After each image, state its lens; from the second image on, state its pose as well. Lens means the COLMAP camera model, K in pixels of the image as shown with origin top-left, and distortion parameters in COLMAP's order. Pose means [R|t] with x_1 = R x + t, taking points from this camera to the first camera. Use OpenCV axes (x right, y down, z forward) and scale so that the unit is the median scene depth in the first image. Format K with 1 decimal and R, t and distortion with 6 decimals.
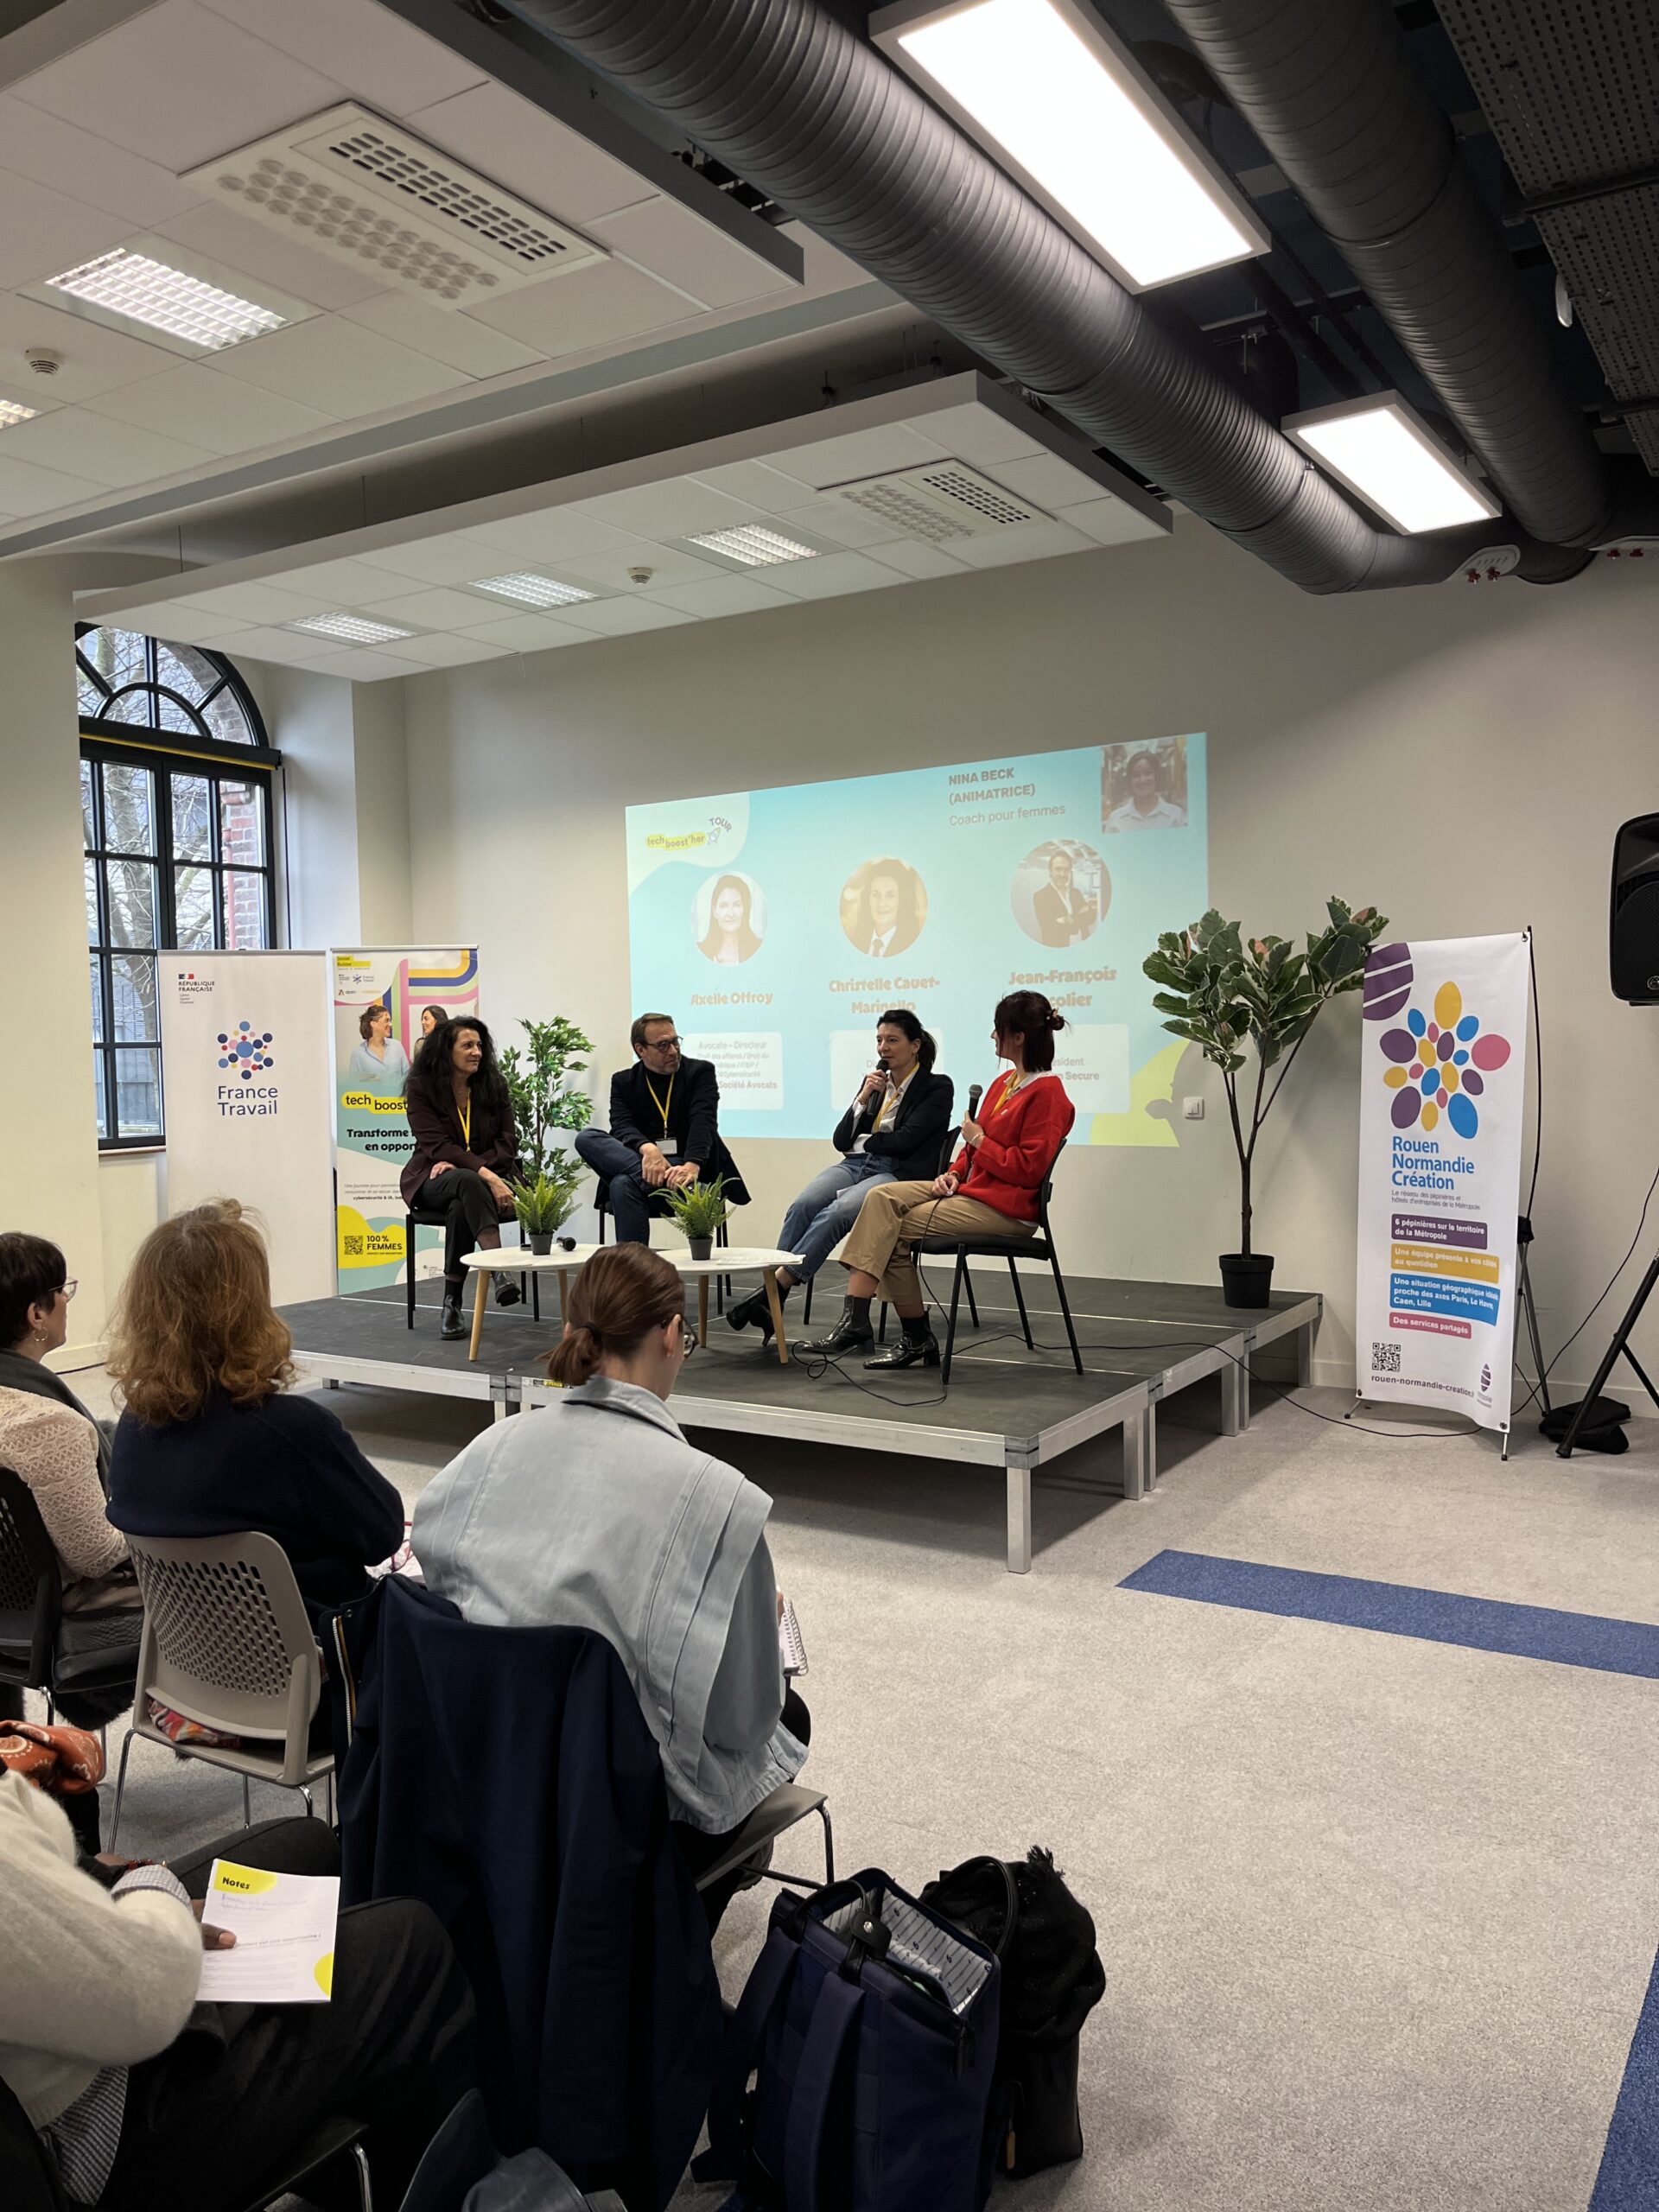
lens RADIAL K [[1704.3, 0, 829.5], [0, 1704.3, 1106.0], [0, 0, 1]] dist [0.037173, -0.058863]
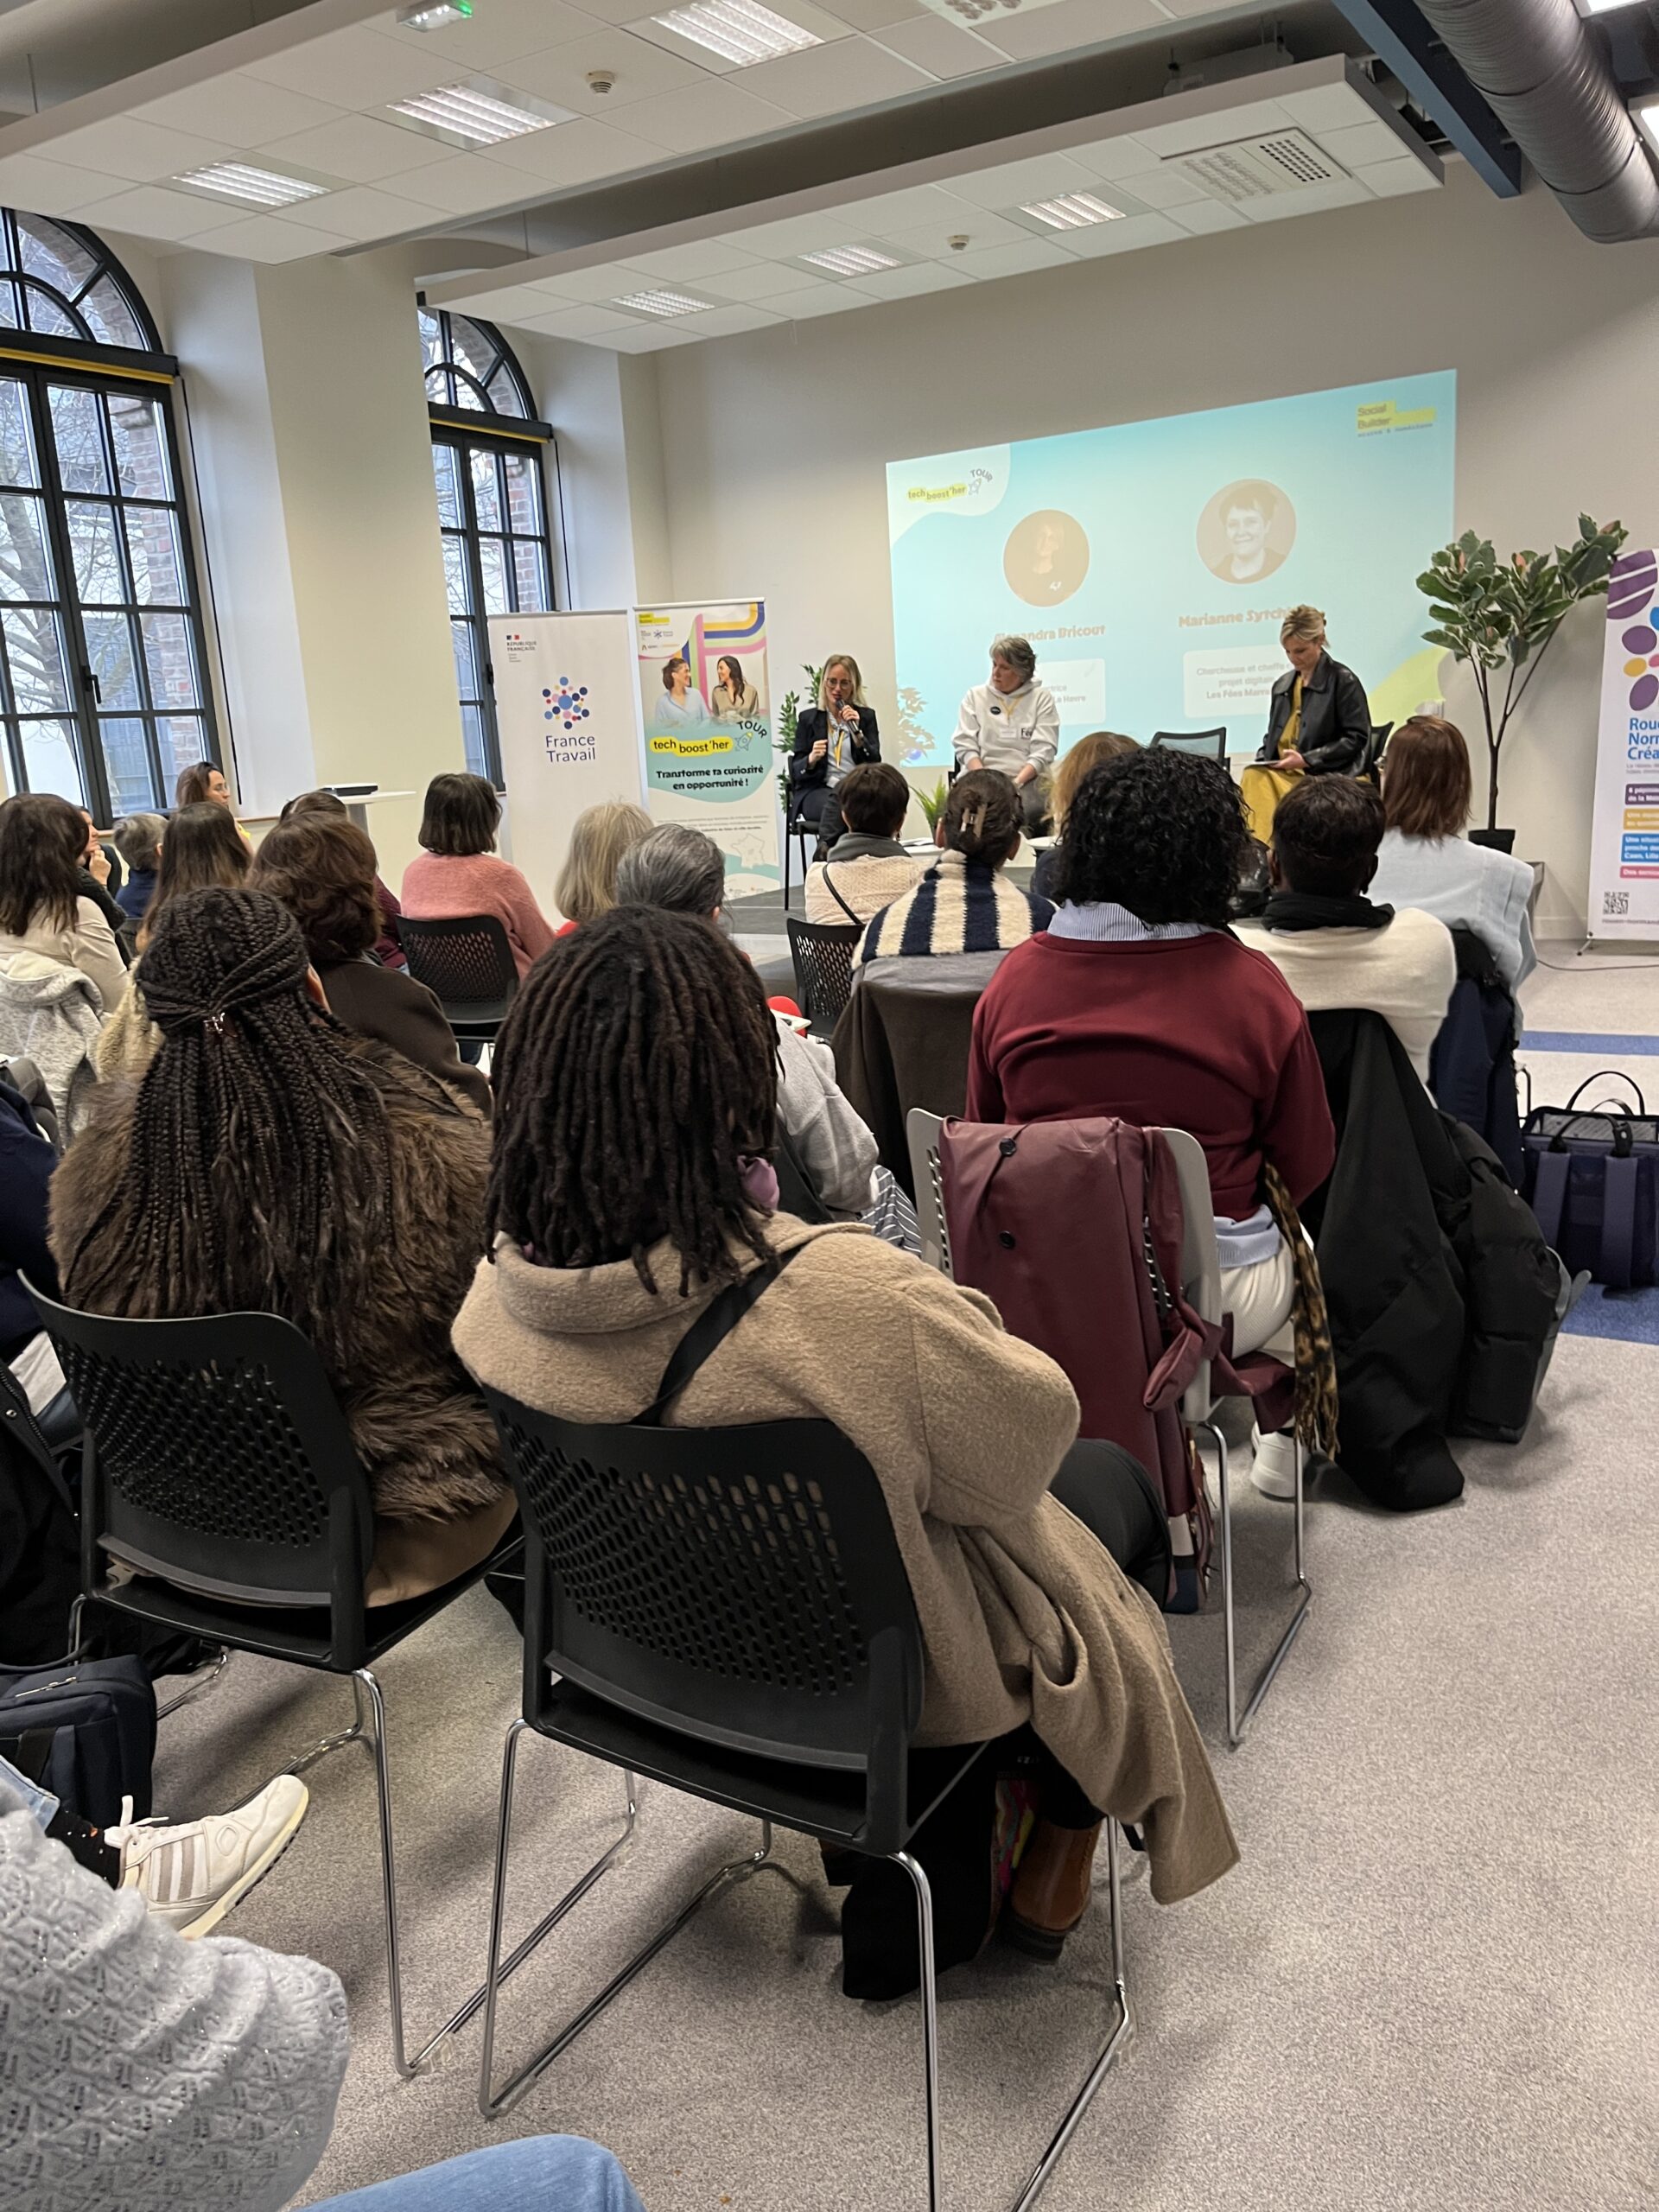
lens RADIAL K [[1704.3, 0, 829.5], [0, 1704.3, 1106.0], [0, 0, 1]] dist [0.037173, -0.058863]
pose [[0.999184, -0.040332, -0.002364, -0.242078], [0.040096, 0.982743, 0.180580, 0.045494], [-0.004960, -0.180527, 0.983557, -0.233768]]
